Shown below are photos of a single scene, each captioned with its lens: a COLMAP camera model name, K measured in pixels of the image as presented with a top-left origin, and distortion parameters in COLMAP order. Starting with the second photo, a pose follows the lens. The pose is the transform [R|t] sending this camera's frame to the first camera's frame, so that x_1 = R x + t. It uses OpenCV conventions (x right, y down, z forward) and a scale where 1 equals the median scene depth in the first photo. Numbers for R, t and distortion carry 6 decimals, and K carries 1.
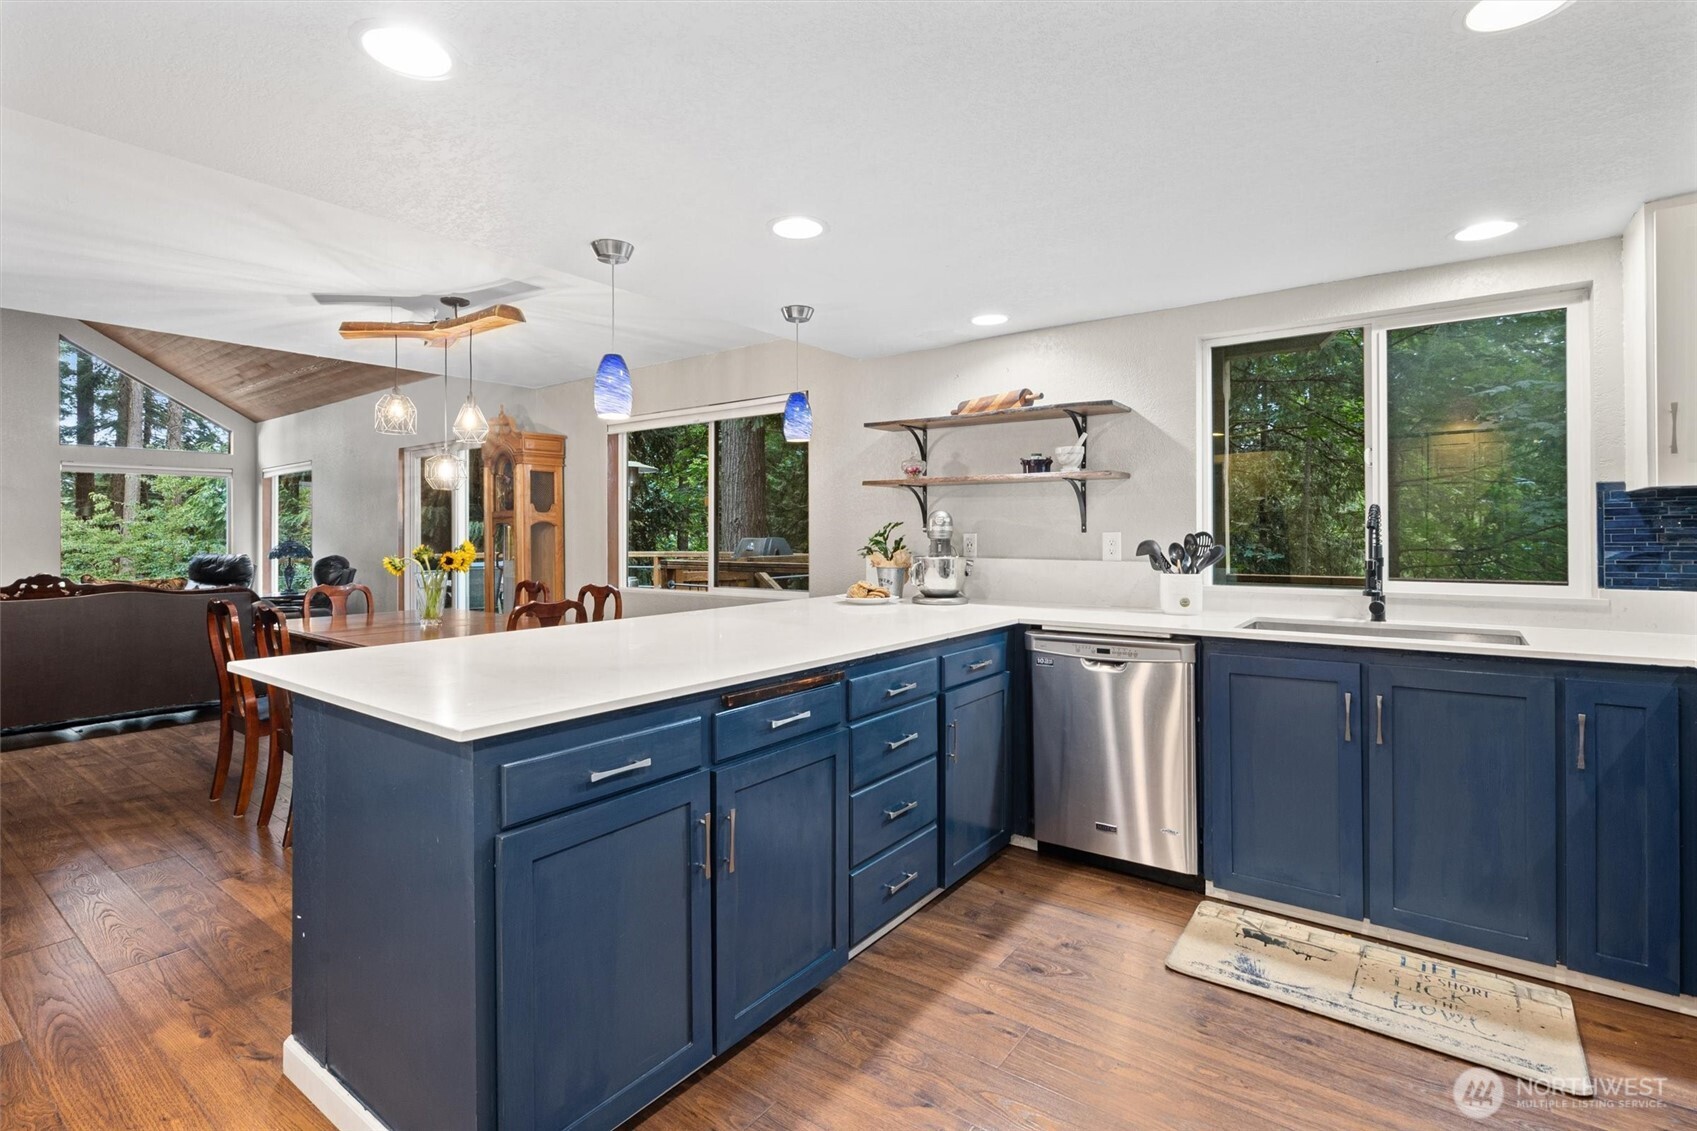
lens RADIAL K [[811.9, 0, 842.4], [0, 811.9, 533.0], [0, 0, 1]] dist [-0.002643, -0.000522]
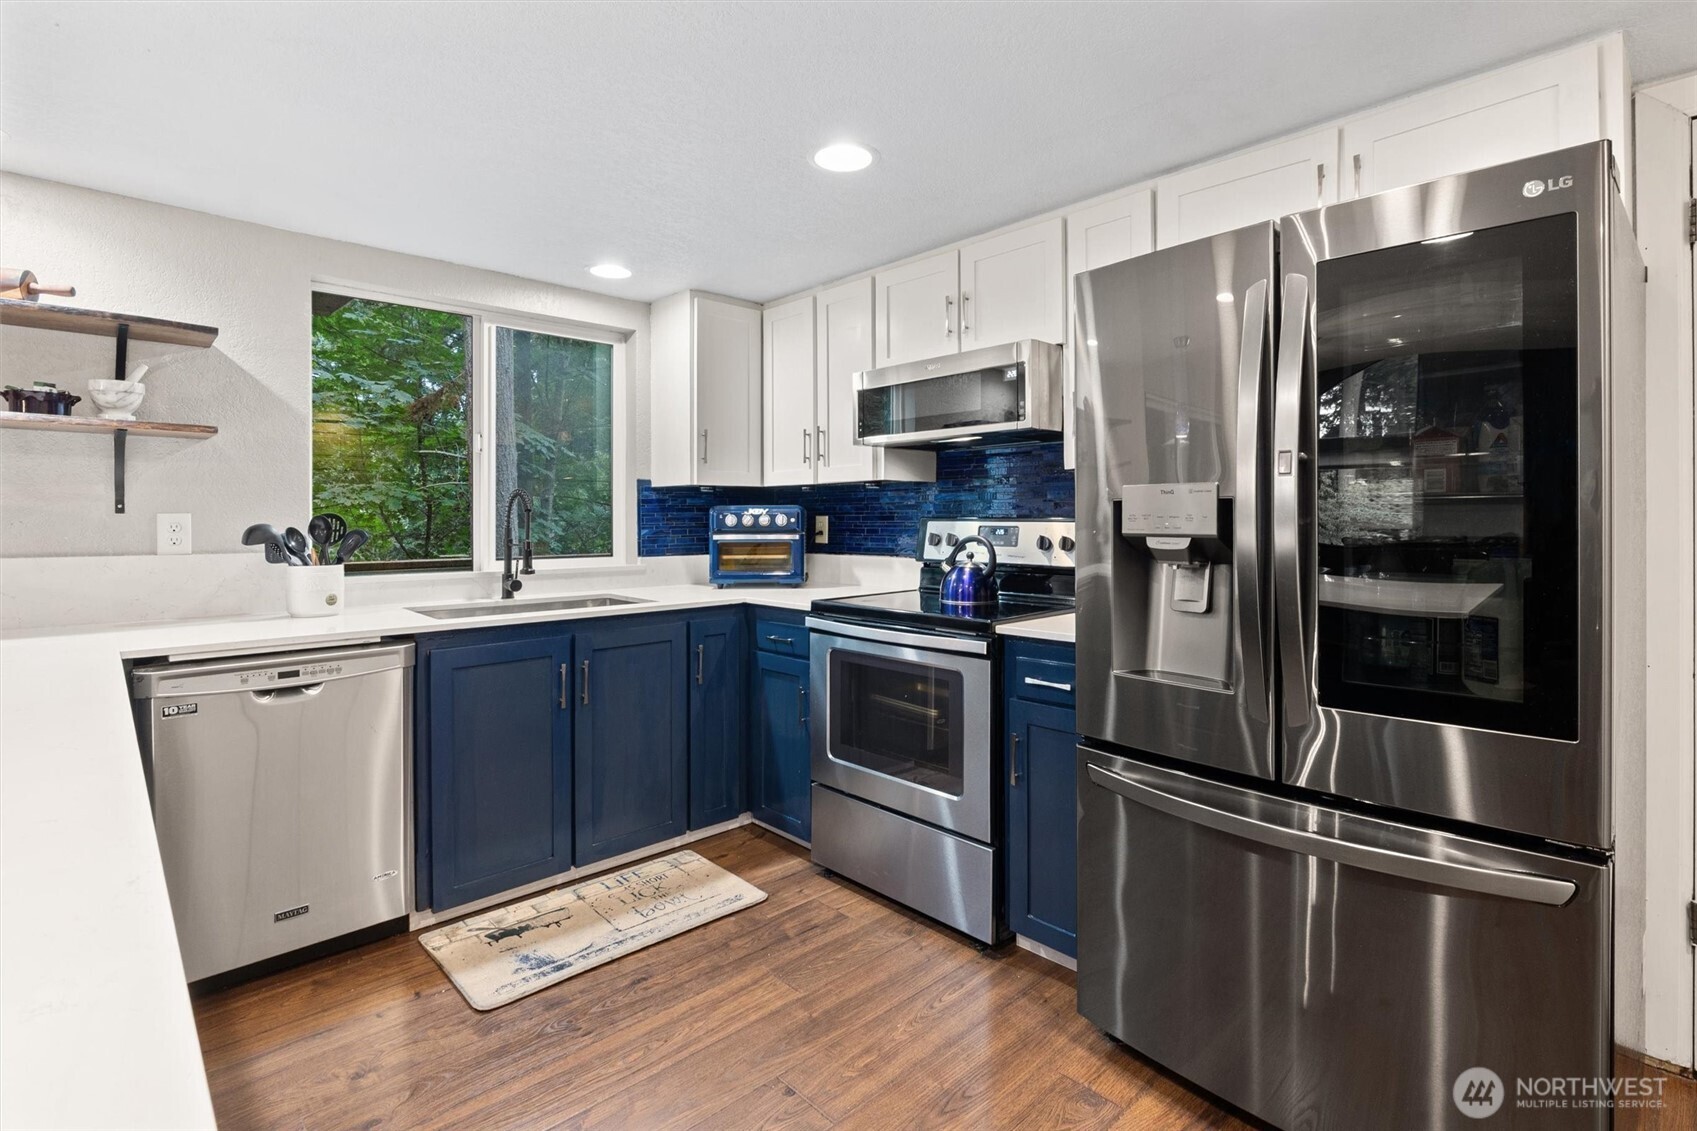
lens RADIAL K [[812.8, 0, 849.3], [0, 812.8, 520.8], [0, 0, 1]] dist [0.000275, 0.000036]
pose [[0.165137, -0.000240, 0.986271, -0.363656], [-0.000616, 1.000000, 0.000346, 0.006657], [-0.986270, -0.000665, 0.165137, 0.429614]]
